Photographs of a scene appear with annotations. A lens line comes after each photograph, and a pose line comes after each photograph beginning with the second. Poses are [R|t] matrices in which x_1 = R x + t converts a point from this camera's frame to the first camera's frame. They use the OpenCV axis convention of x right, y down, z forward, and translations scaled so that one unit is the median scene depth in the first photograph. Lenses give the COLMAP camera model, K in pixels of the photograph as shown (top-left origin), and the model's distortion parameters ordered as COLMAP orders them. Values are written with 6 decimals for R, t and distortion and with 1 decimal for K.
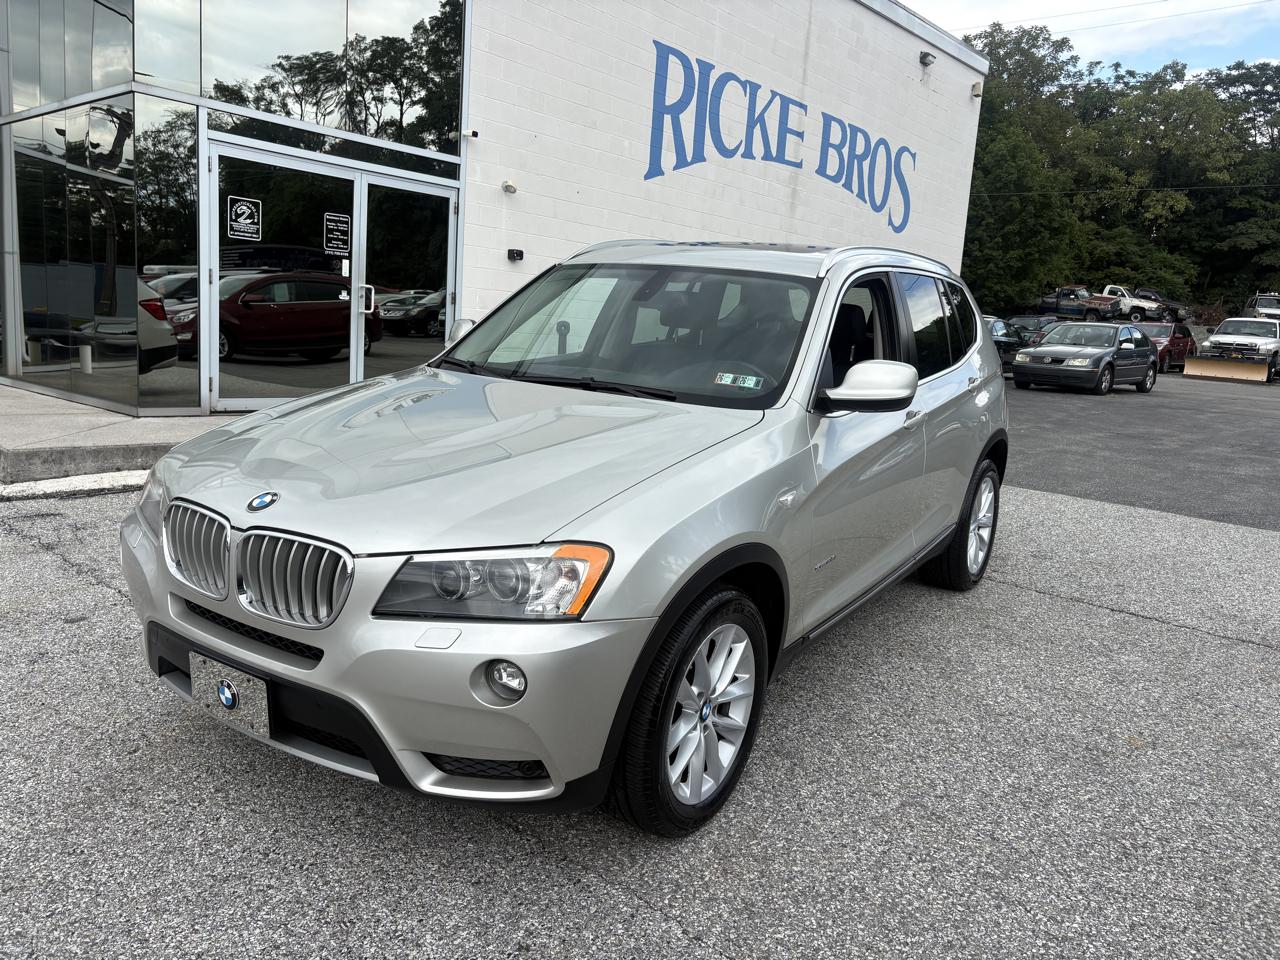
lens RADIAL K [[971.9, 0, 632.7], [0, 971.9, 472.8], [0, 0, 1]] dist [0.028425, -0.018822]
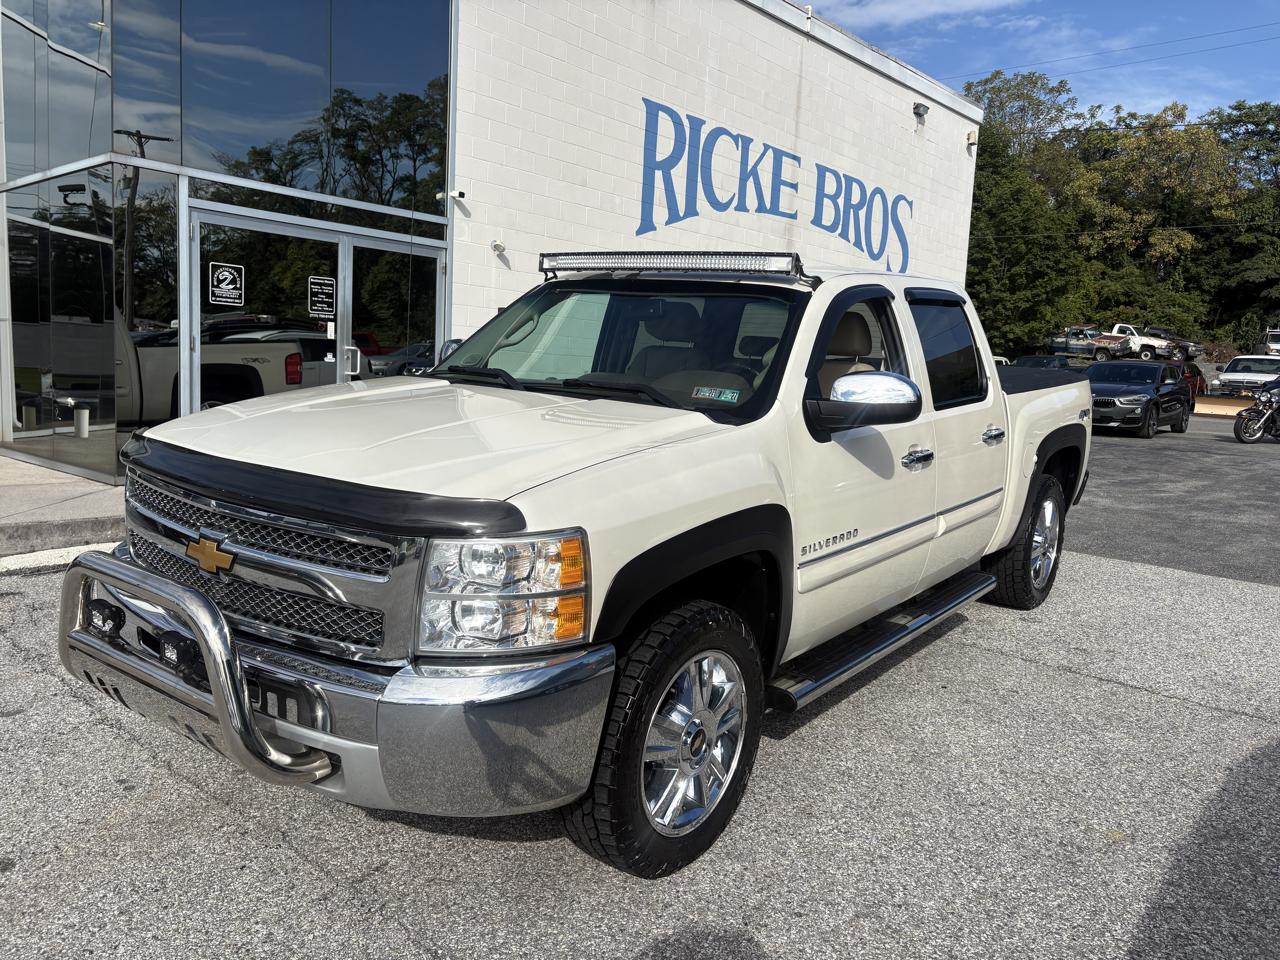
lens RADIAL K [[971.9, 0, 641.6], [0, 971.9, 473.8], [0, 0, 1]] dist [0.028425, -0.018822]
pose [[0.999828, -0.016705, -0.008080, 0.023840], [0.016333, 0.998891, -0.044162, -0.012335], [0.008809, 0.044022, 0.998992, 0.012725]]
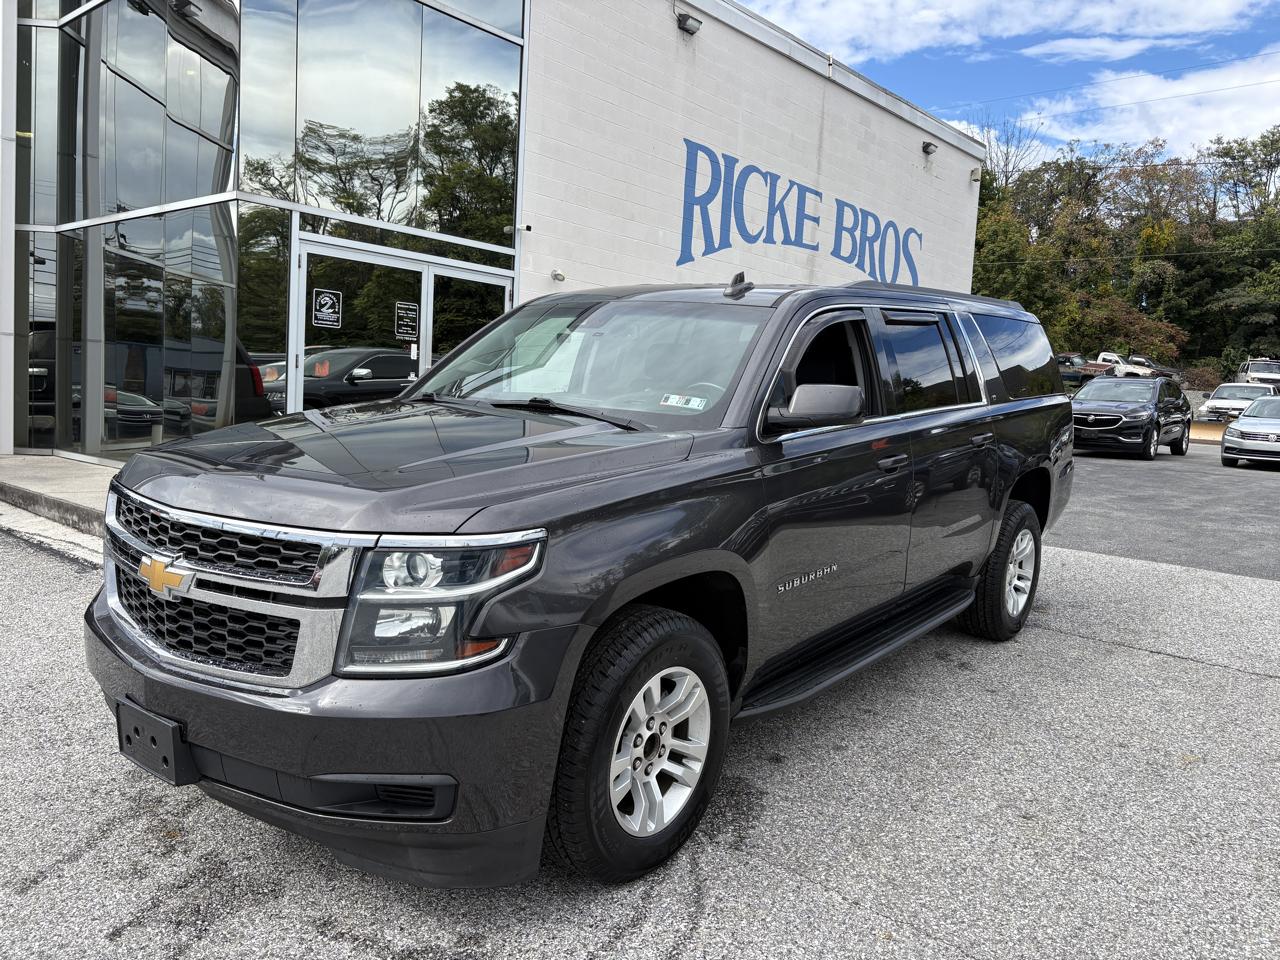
lens RADIAL K [[971.9, 0, 633.3], [0, 971.9, 472.1], [0, 0, 1]] dist [0.028425, -0.018822]
pose [[0.999916, -0.012786, 0.002202, -0.045859], [0.012912, 0.997297, -0.072330, 0.004391], [-0.001271, 0.072352, 0.997378, -0.058487]]
